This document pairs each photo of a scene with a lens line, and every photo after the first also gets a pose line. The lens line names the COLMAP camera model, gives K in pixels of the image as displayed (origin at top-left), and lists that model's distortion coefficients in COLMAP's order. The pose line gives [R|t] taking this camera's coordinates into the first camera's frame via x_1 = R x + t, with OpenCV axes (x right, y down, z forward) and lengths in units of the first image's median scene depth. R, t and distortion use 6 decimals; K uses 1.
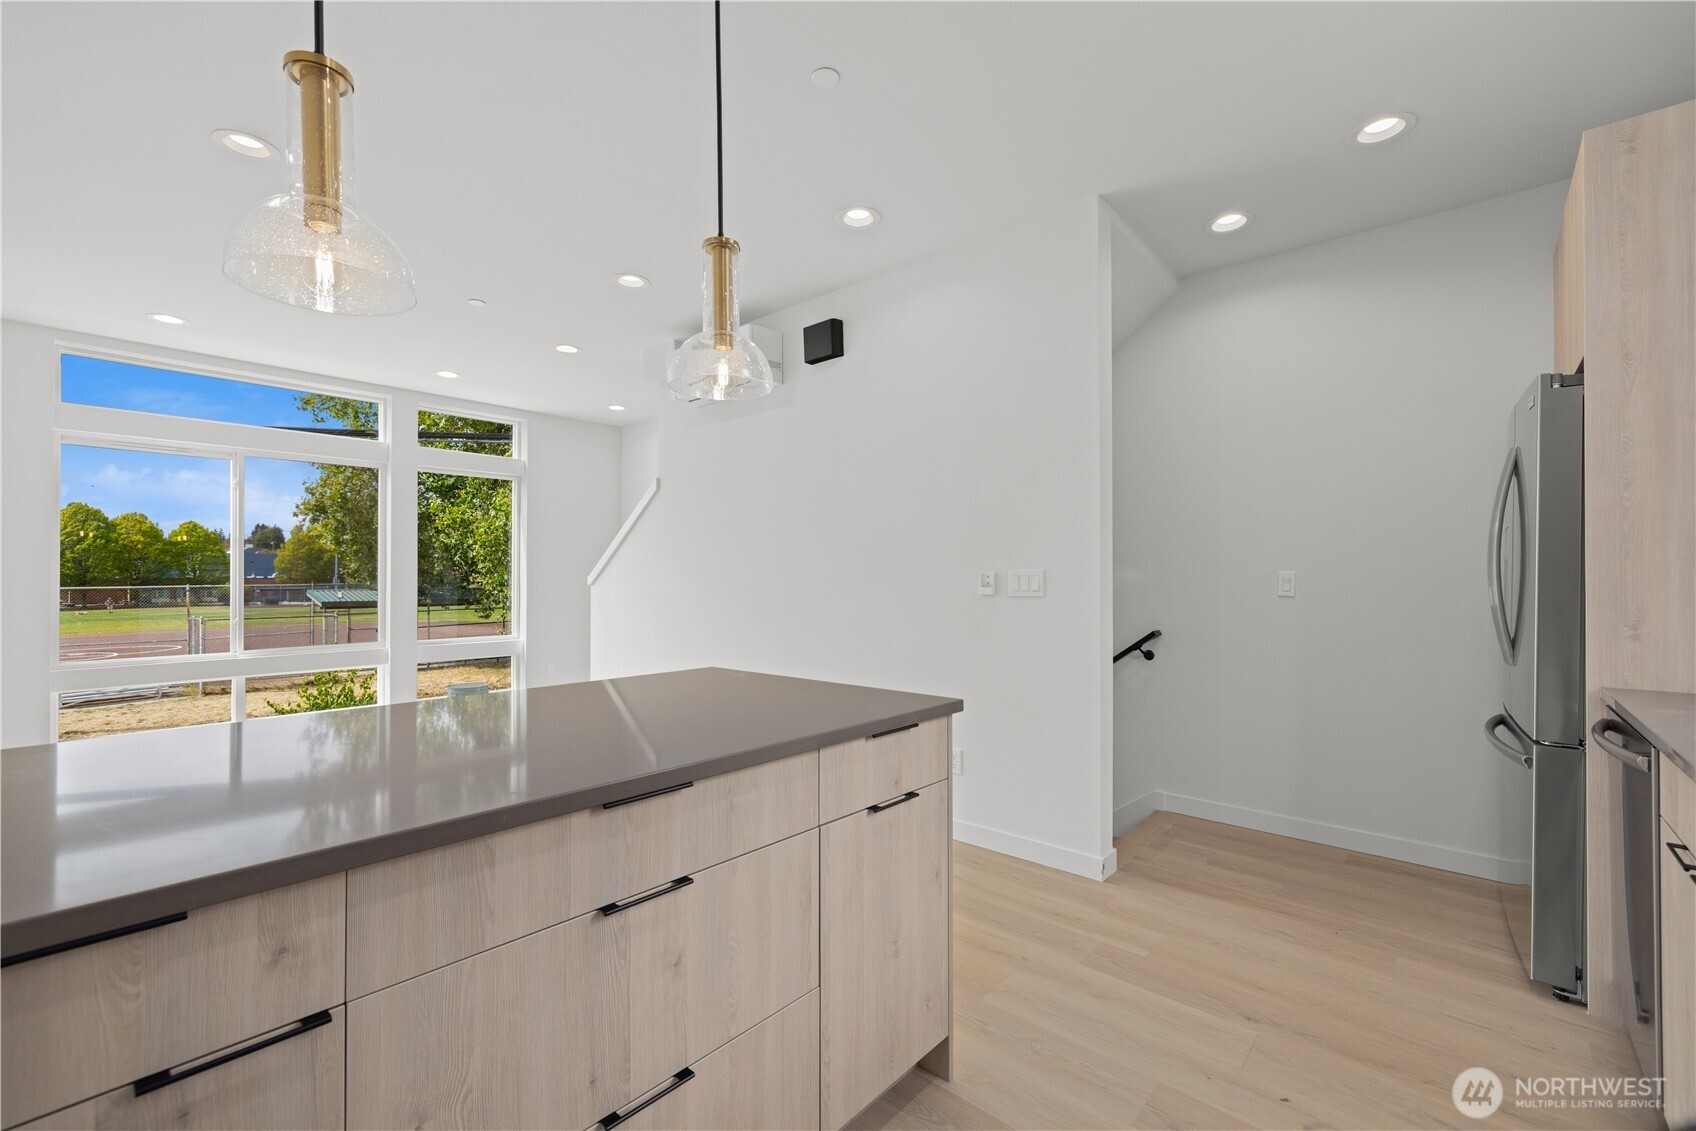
lens RADIAL K [[712.7, 0, 847.7], [0, 712.7, 570.6], [0, 0, 1]] dist [0.002847, 0.000330]
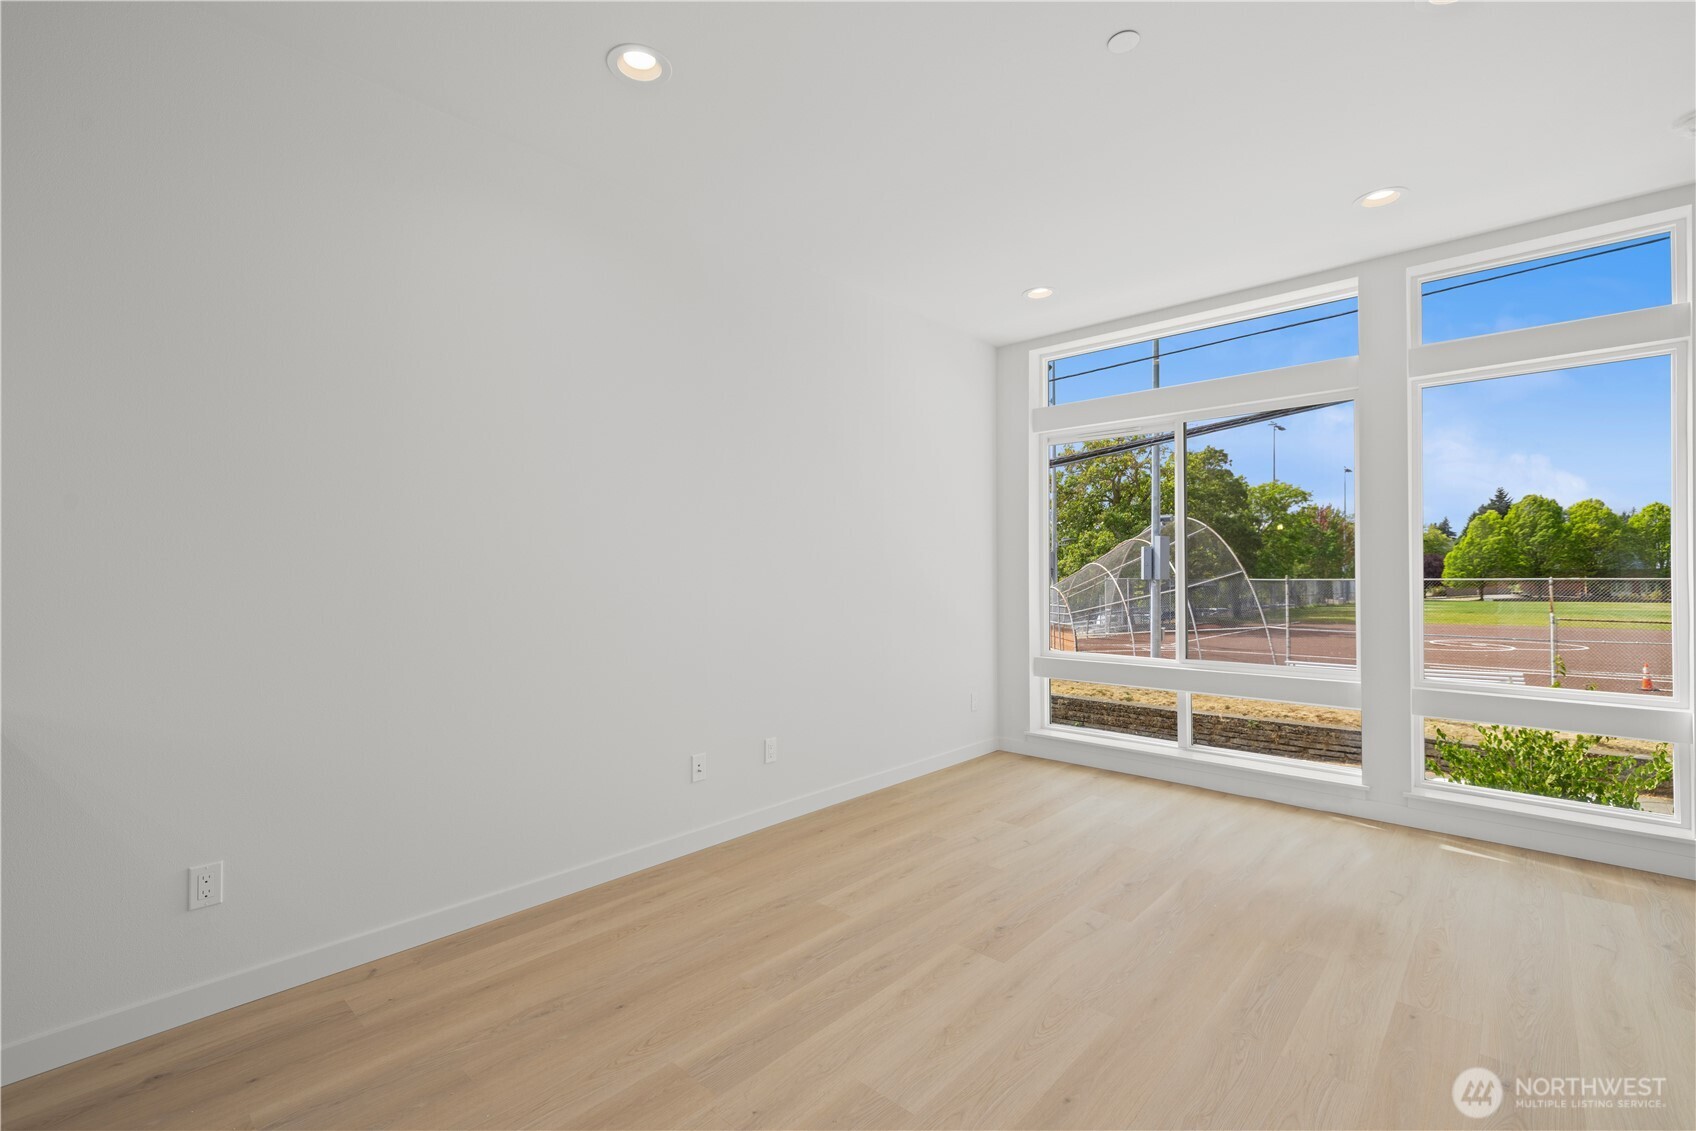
lens RADIAL K [[743.1, 0, 843.4], [0, 743.1, 581.2], [0, 0, 1]] dist [0.003911, 0.000314]
pose [[-0.022512, 0.015085, -0.999633, 0.023531], [0.011510, 0.999824, 0.014829, 0.006712], [0.999680, -0.011172, -0.022682, 1.072353]]
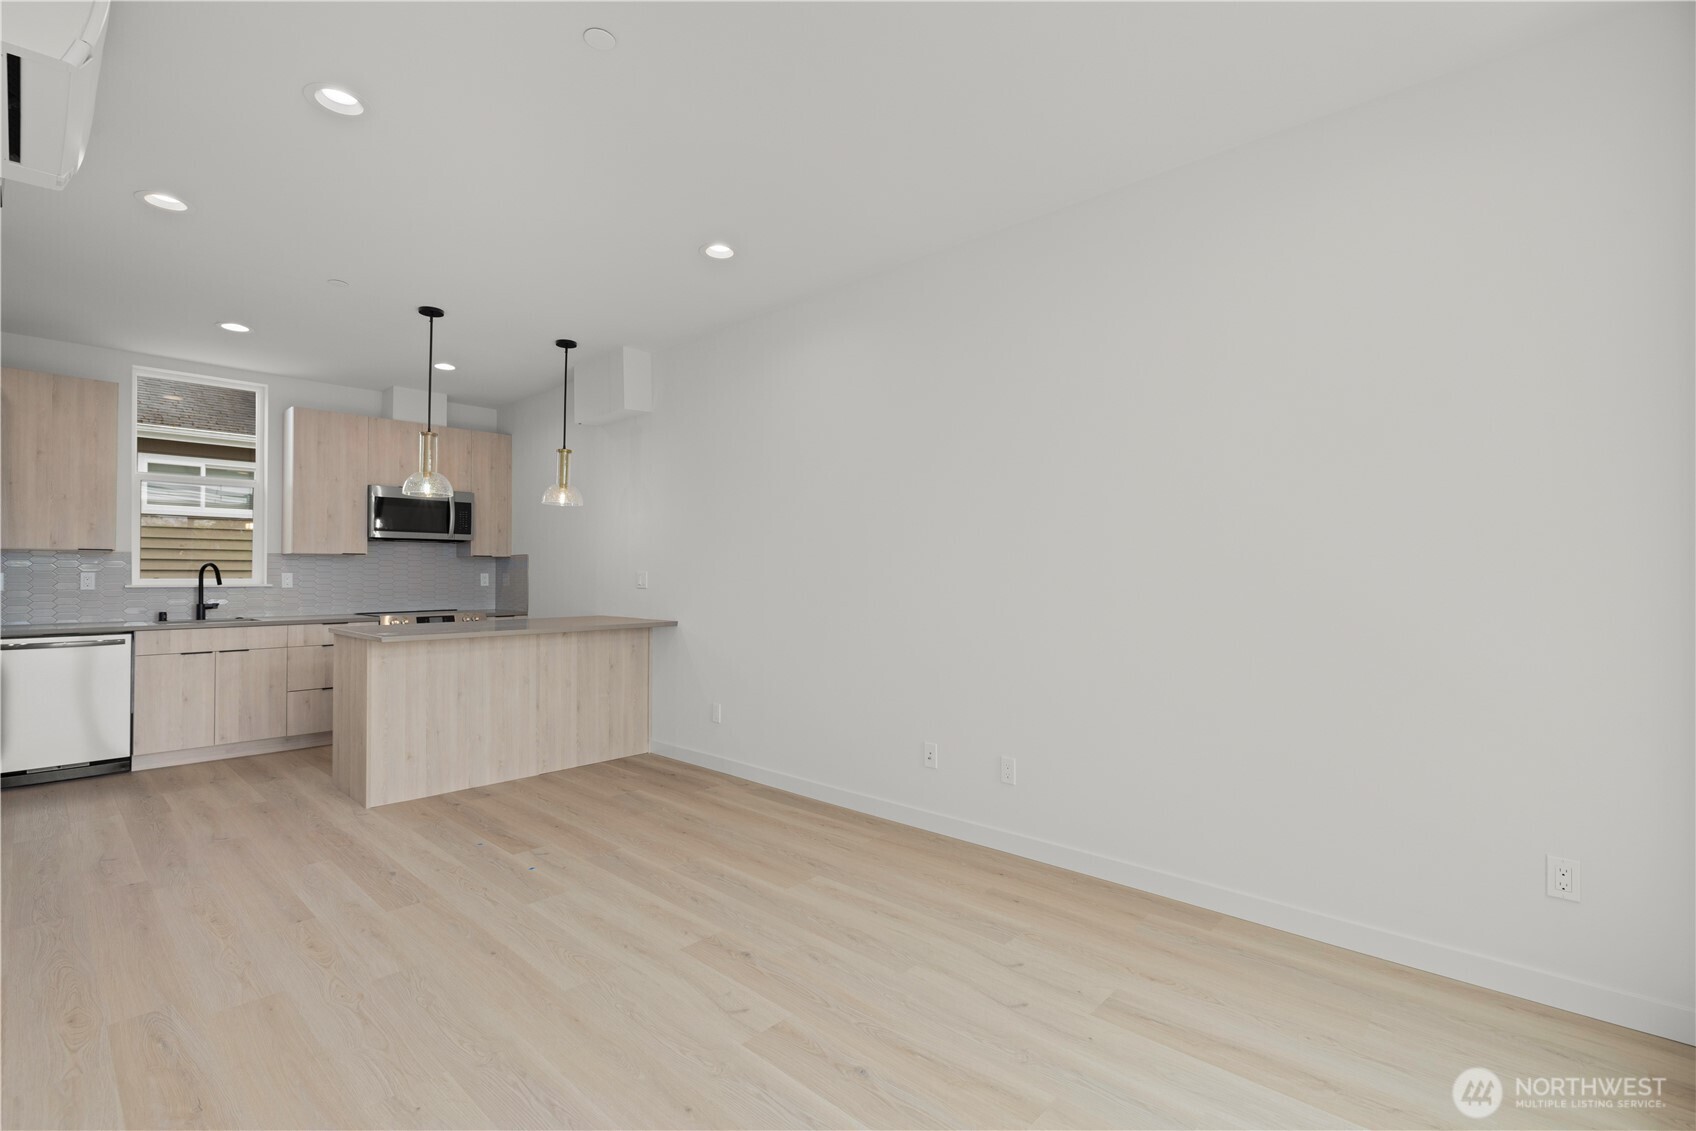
lens RADIAL K [[755.6, 0, 851.8], [0, 755.6, 564.4], [0, 0, 1]] dist [-0.002903, 0.000275]
pose [[-0.999903, 0.001395, 0.013874, -0.949898], [0.001056, 0.999702, -0.024395, 0.019289], [-0.013904, -0.024378, -0.999606, 2.047784]]
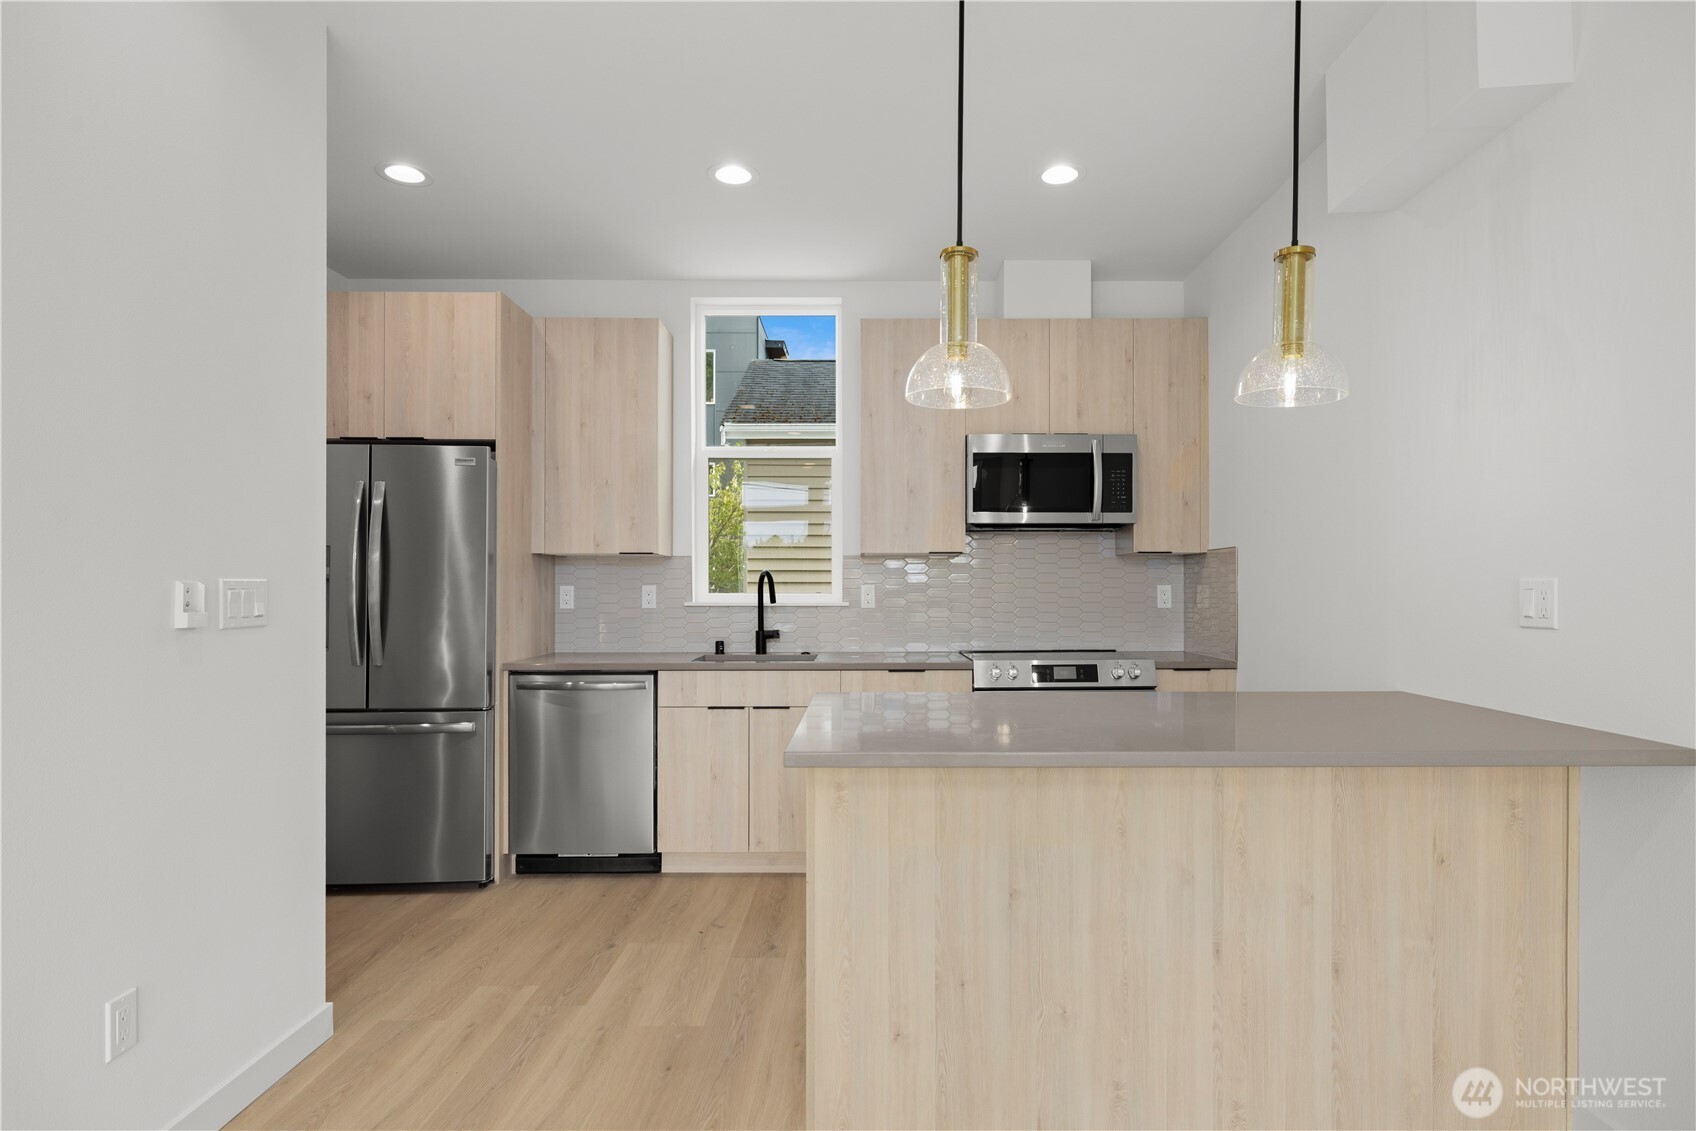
lens RADIAL K [[933.3, 0, 876.9], [0, 933.3, 585.7], [0, 0, 1]] dist [0.000513, -0.000059]
pose [[-0.671230, 0.003340, 0.741242, -0.628550], [-0.006308, 0.999928, -0.010218, 0.009131], [-0.741223, -0.011535, -0.671160, 1.157714]]
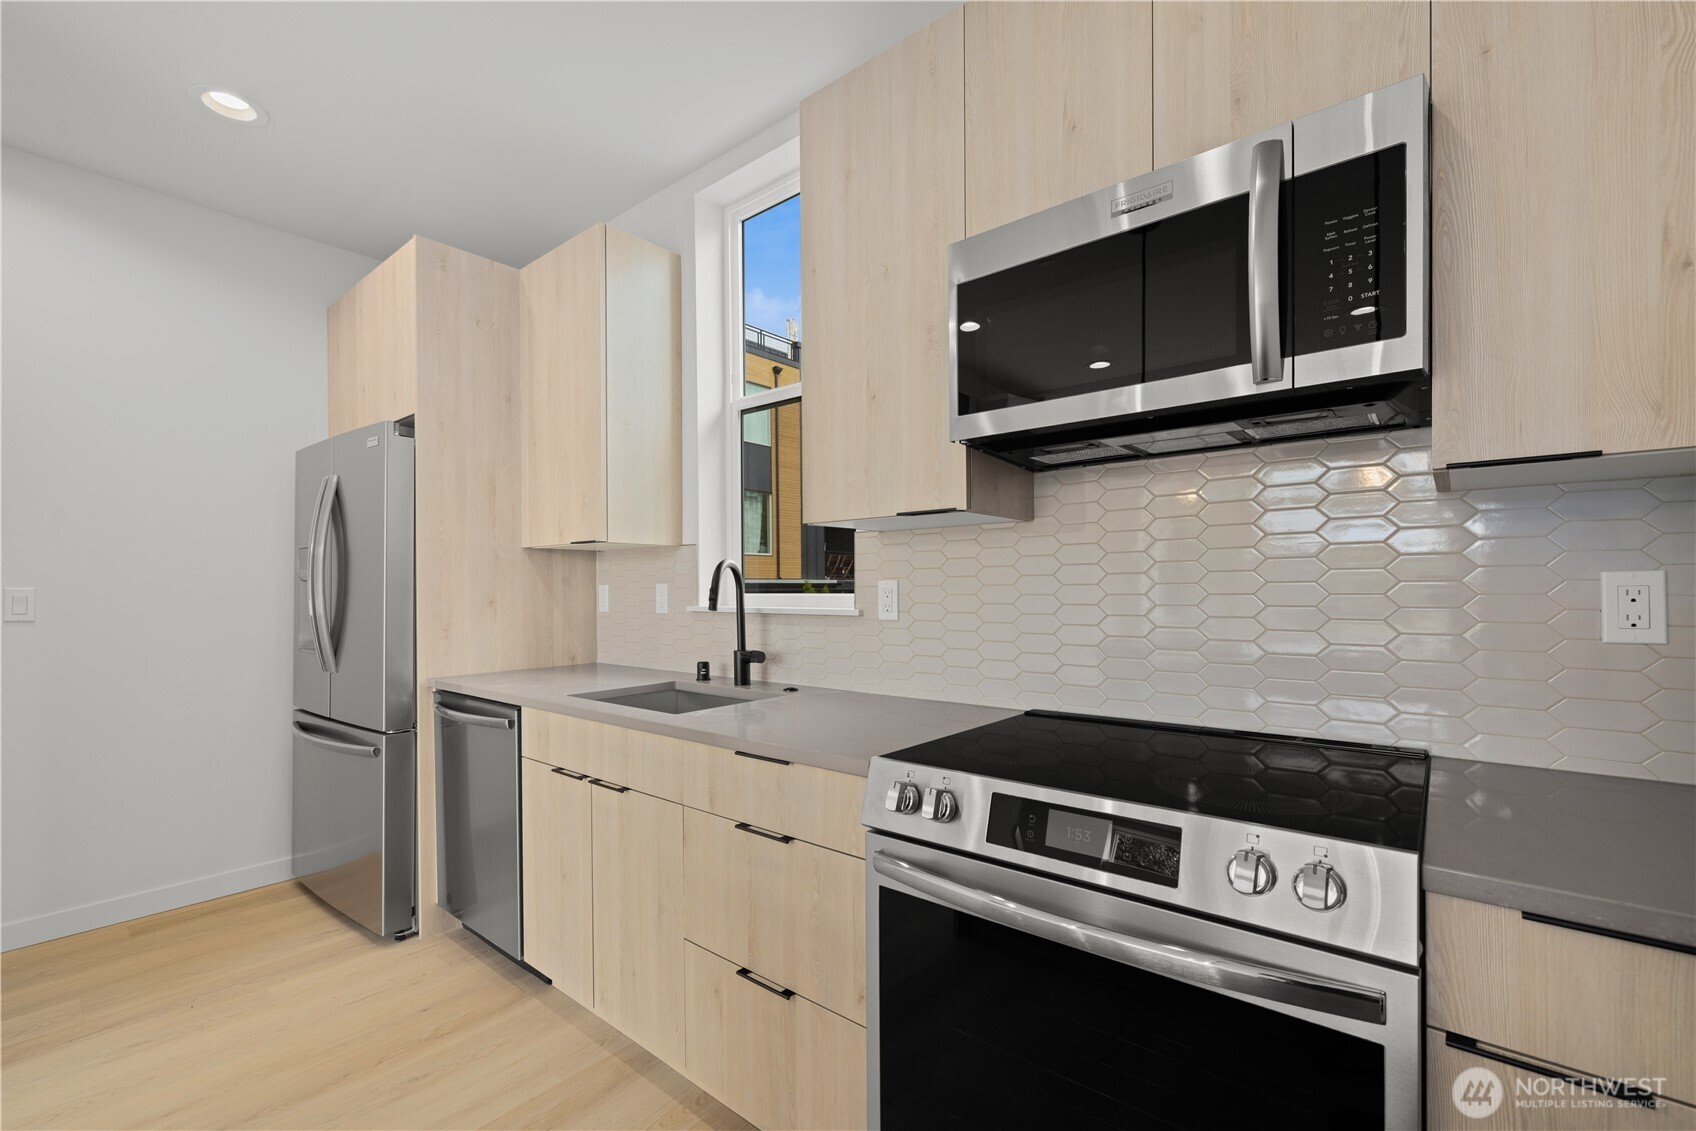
lens RADIAL K [[720.2, 0, 850.0], [0, 720.2, 593.1], [0, 0, 1]] dist [-0.001153, 0.000026]
pose [[-0.030729, -0.008007, 0.999496, -0.168479], [-0.002202, 0.999966, 0.007943, -0.000925], [-0.999525, -0.001957, -0.030745, 0.190453]]
